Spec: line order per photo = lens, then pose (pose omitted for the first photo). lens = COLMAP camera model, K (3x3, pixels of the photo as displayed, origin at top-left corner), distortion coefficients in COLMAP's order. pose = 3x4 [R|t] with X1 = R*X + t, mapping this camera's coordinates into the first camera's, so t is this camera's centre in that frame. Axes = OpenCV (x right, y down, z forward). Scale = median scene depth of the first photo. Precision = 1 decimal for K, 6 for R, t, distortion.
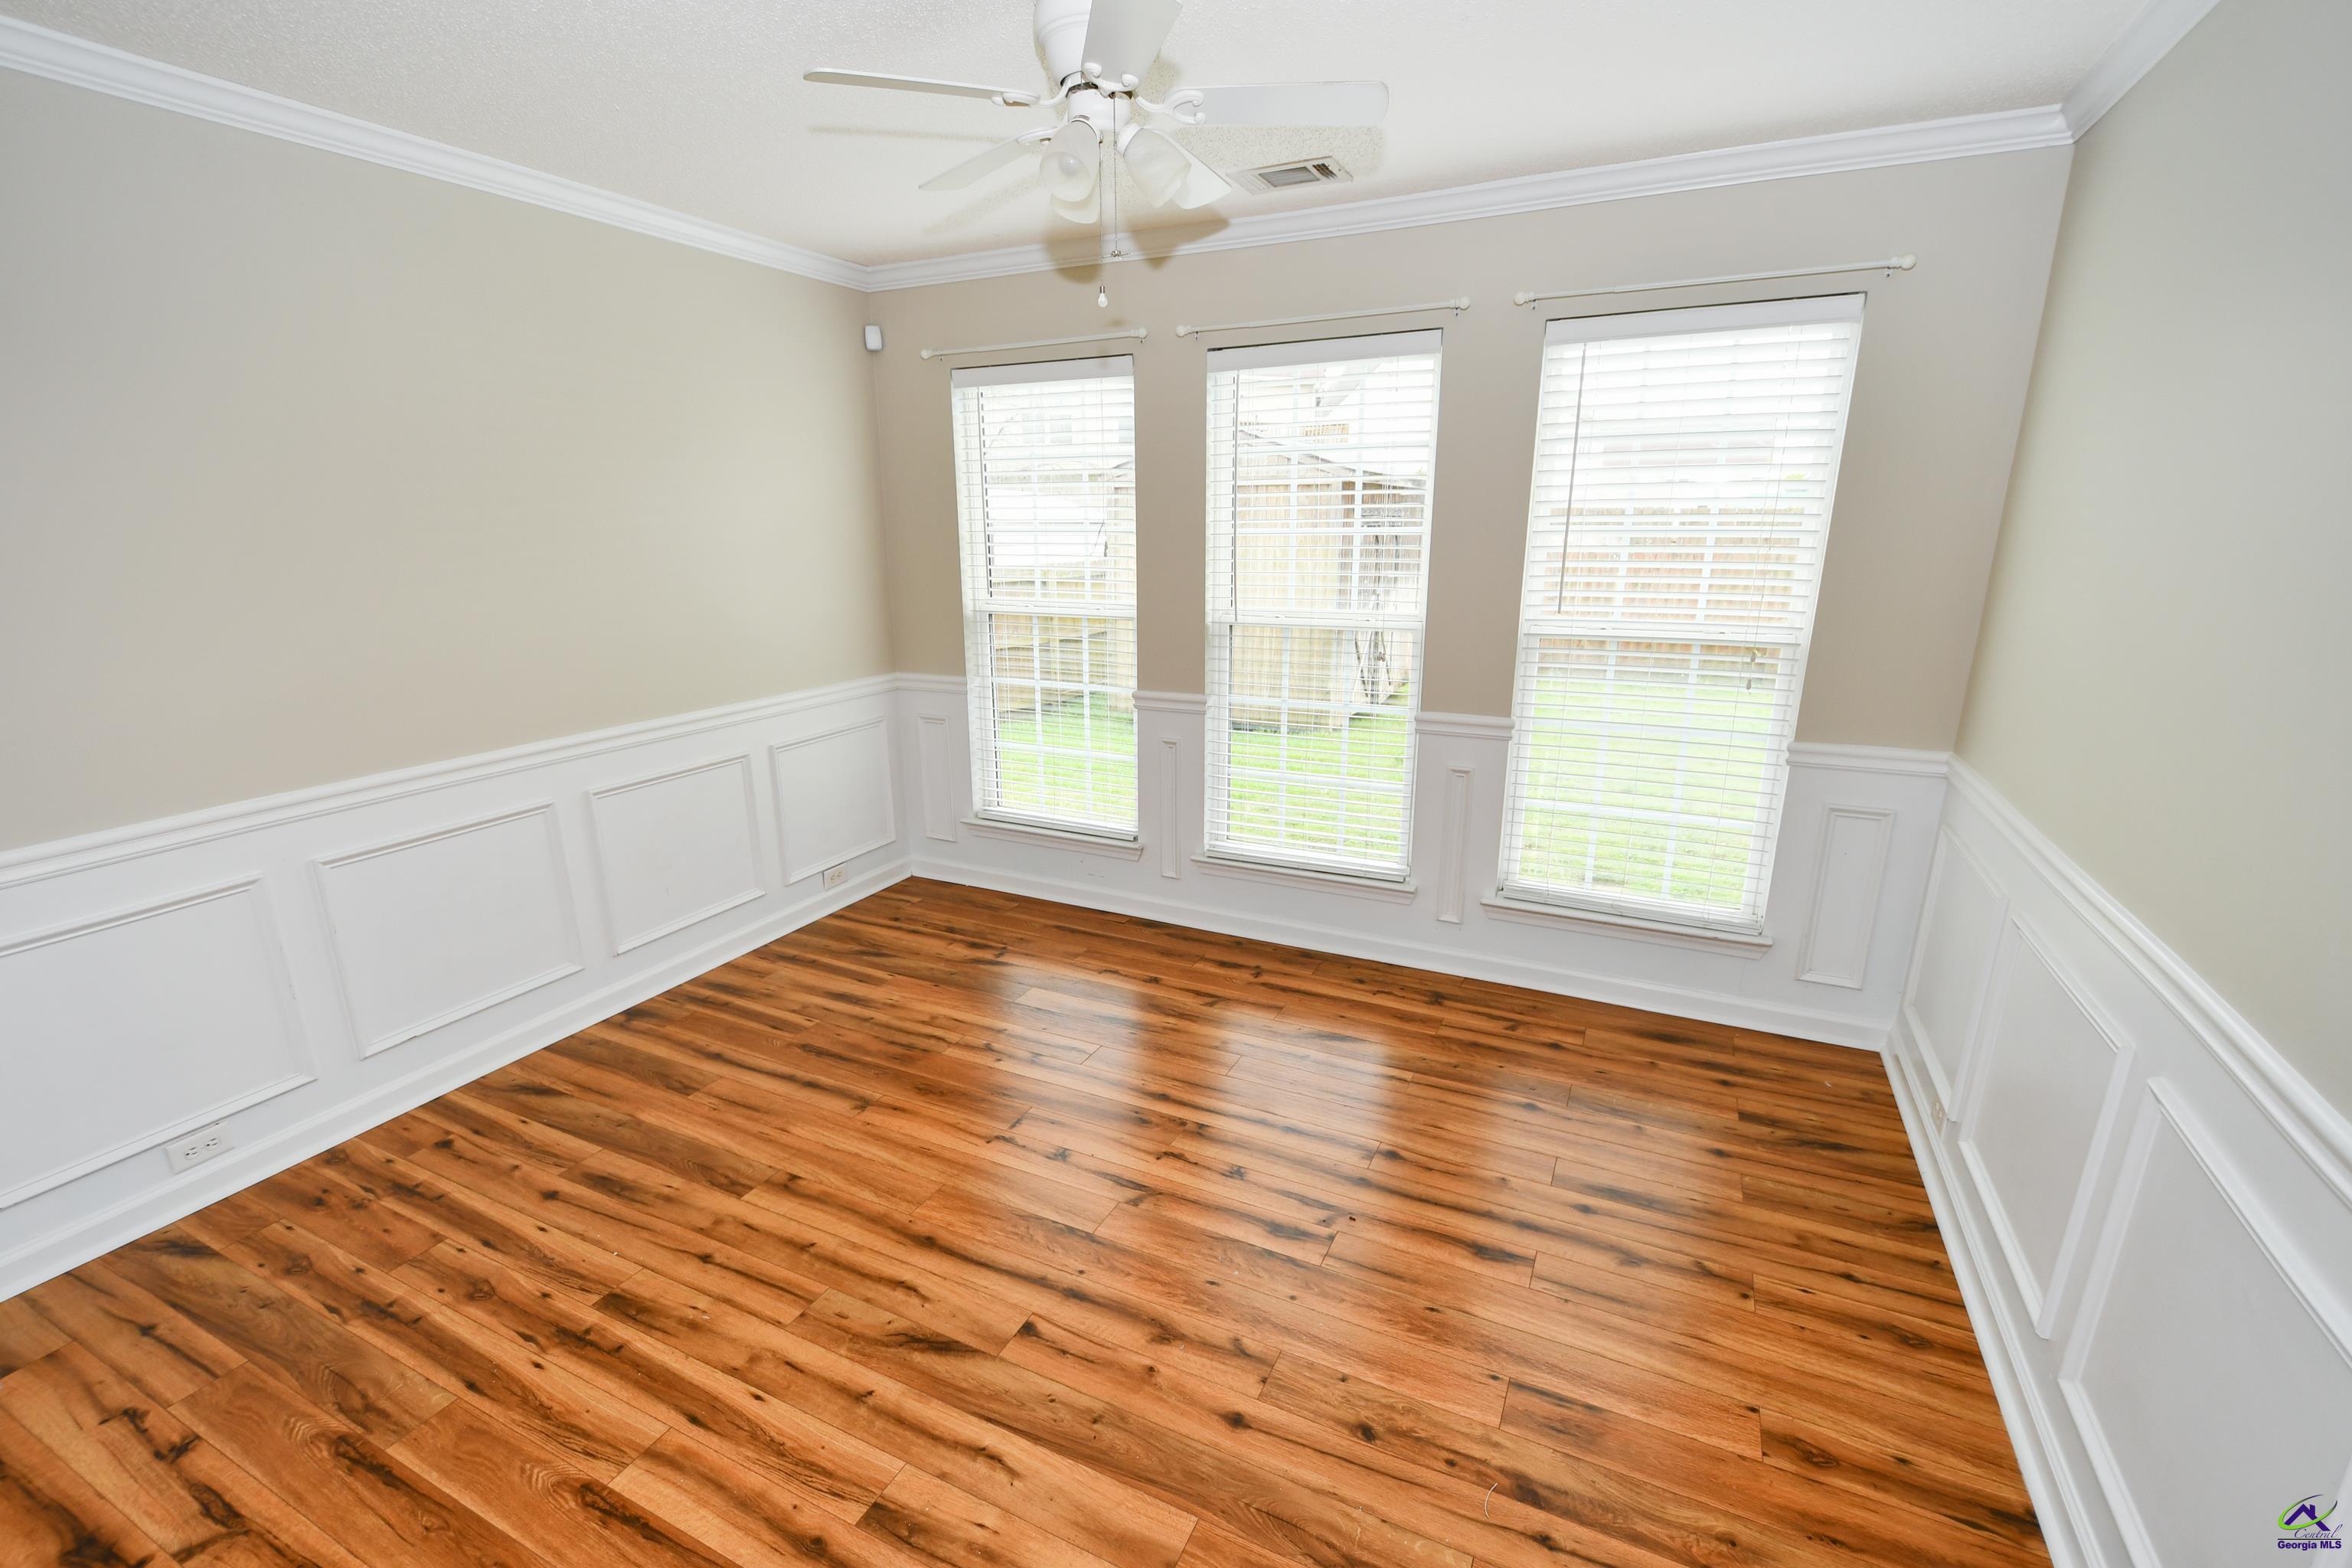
lens RADIAL K [[1033.8, 0, 1170.5], [0, 1033.8, 800.5], [0, 0, 1]] dist [0.003254, -0.006823]
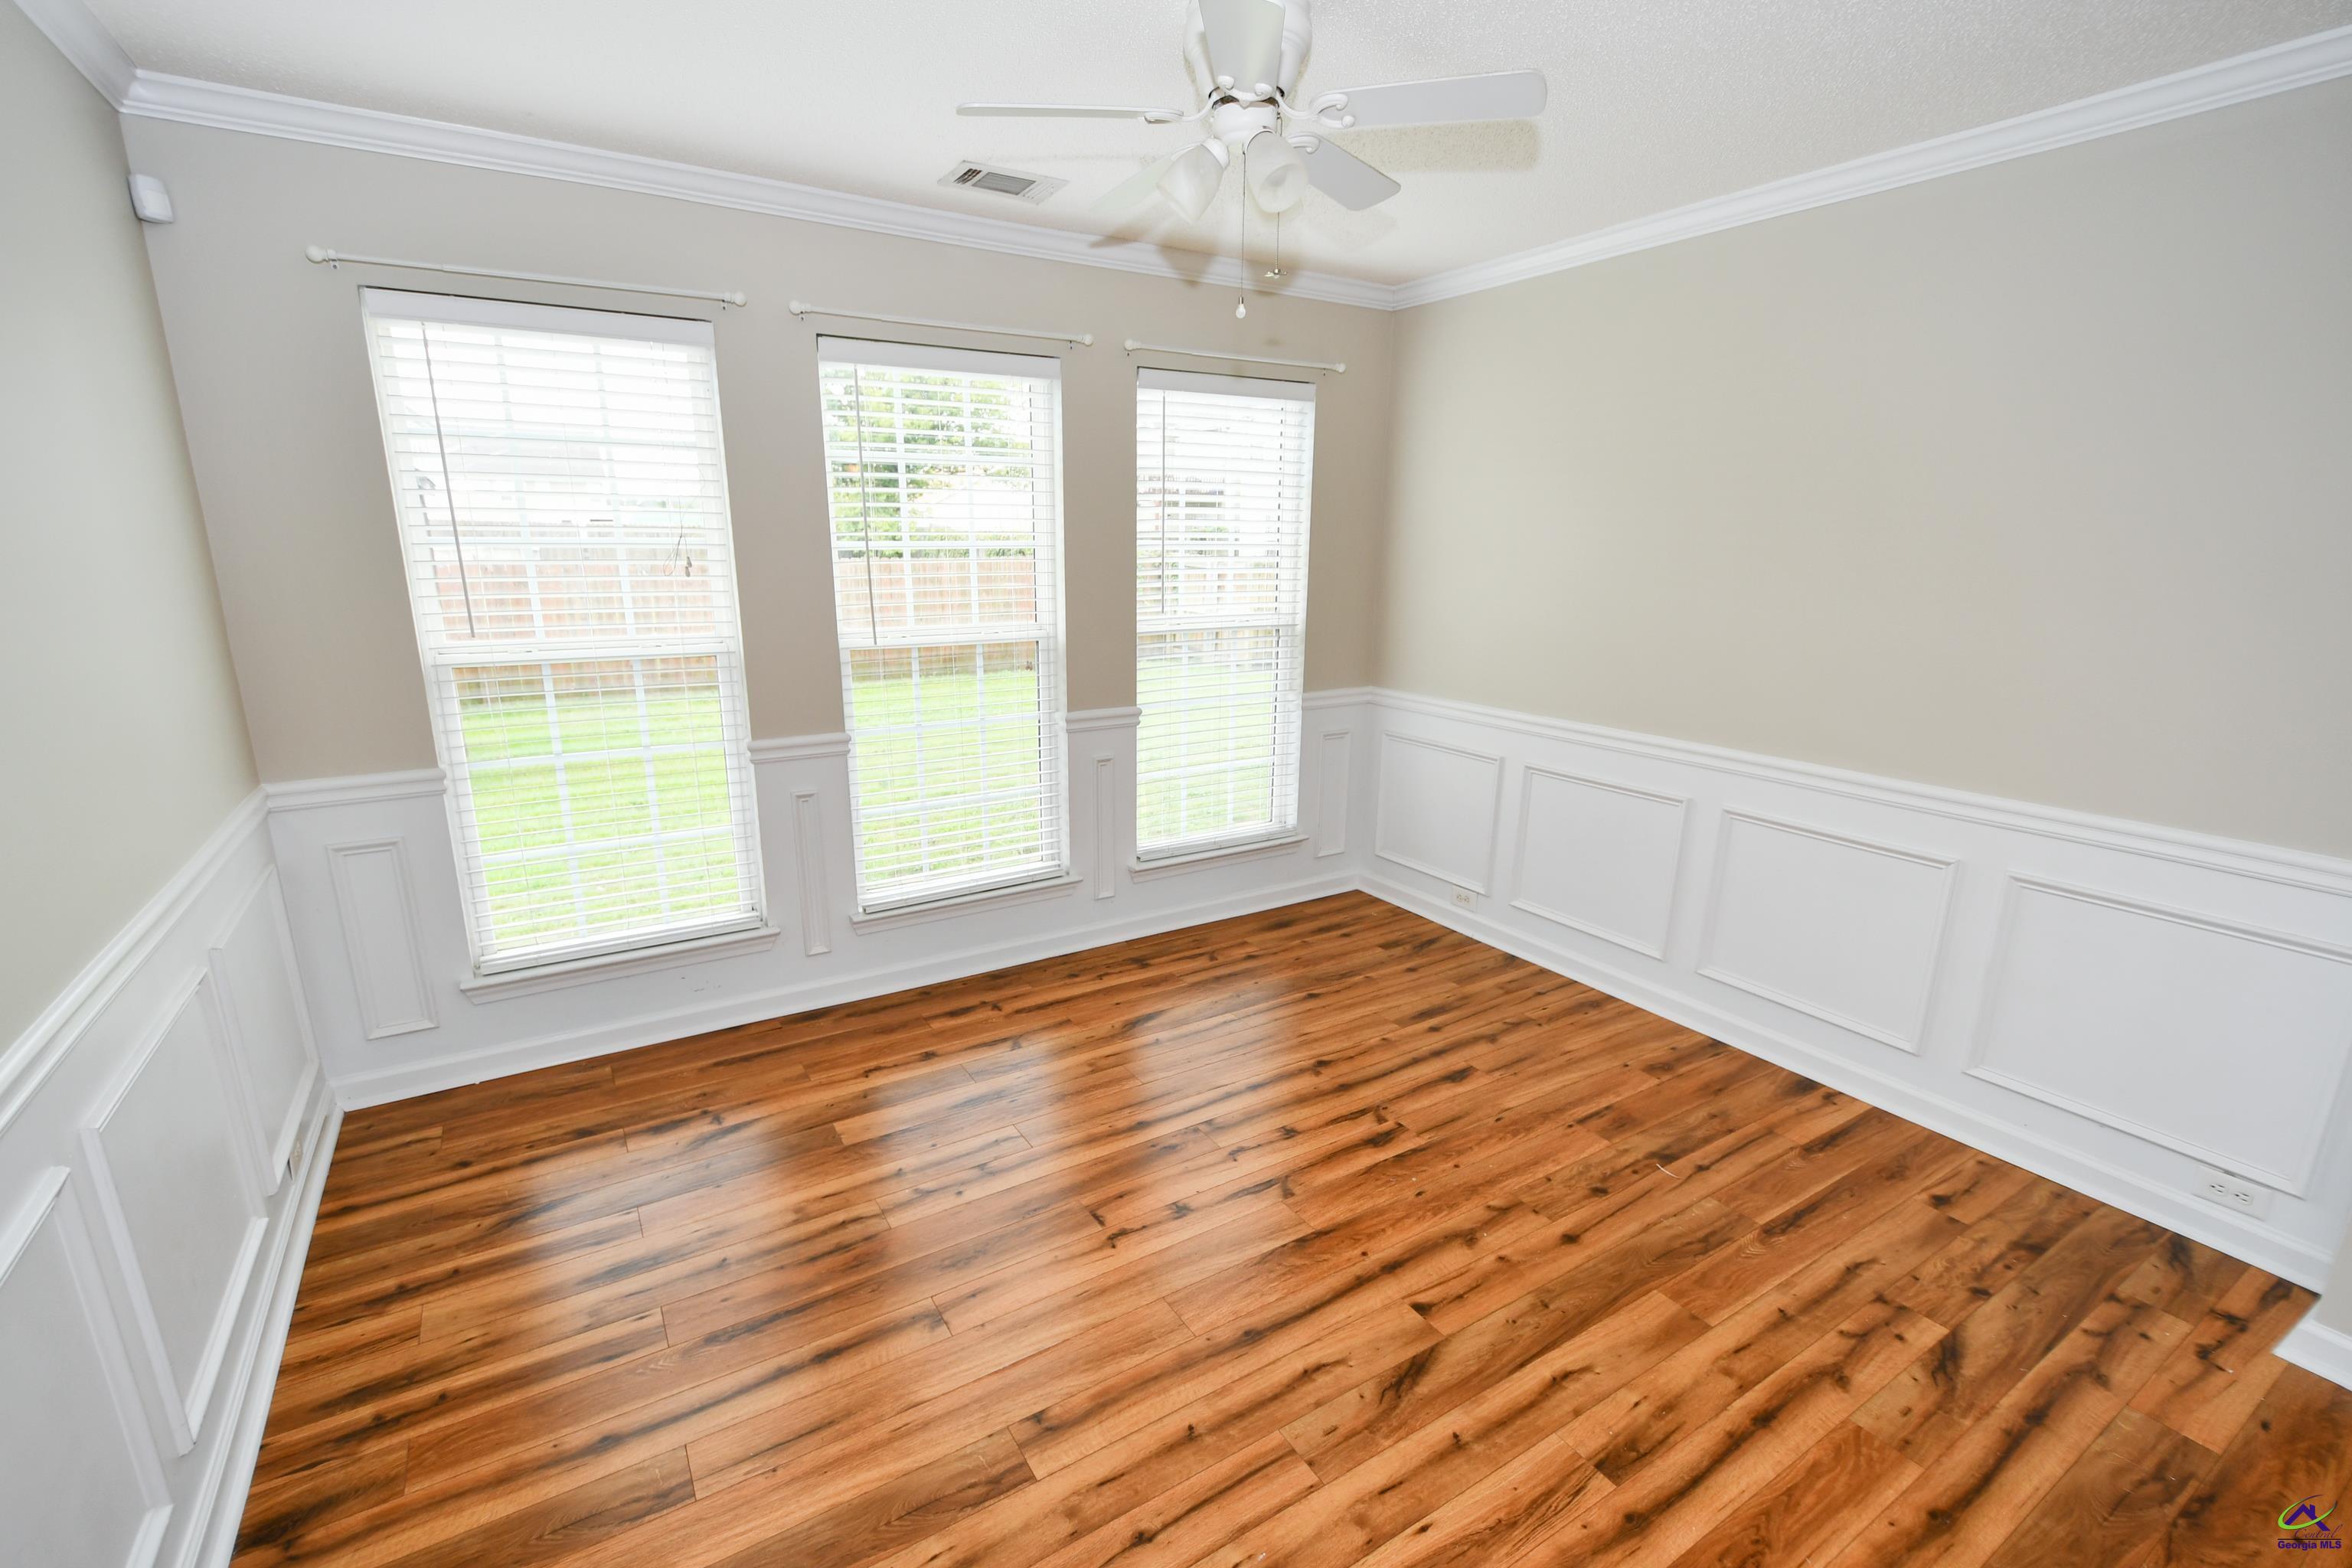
lens RADIAL K [[1033.8, 0, 1170.2], [0, 1033.8, 777.4], [0, 0, 1]] dist [0.003254, -0.006823]
pose [[0.531161, -0.183491, 0.827163, -0.676939], [0.213659, 0.973725, 0.078802, -0.091849], [-0.819889, 0.134874, 0.556409, 0.368455]]
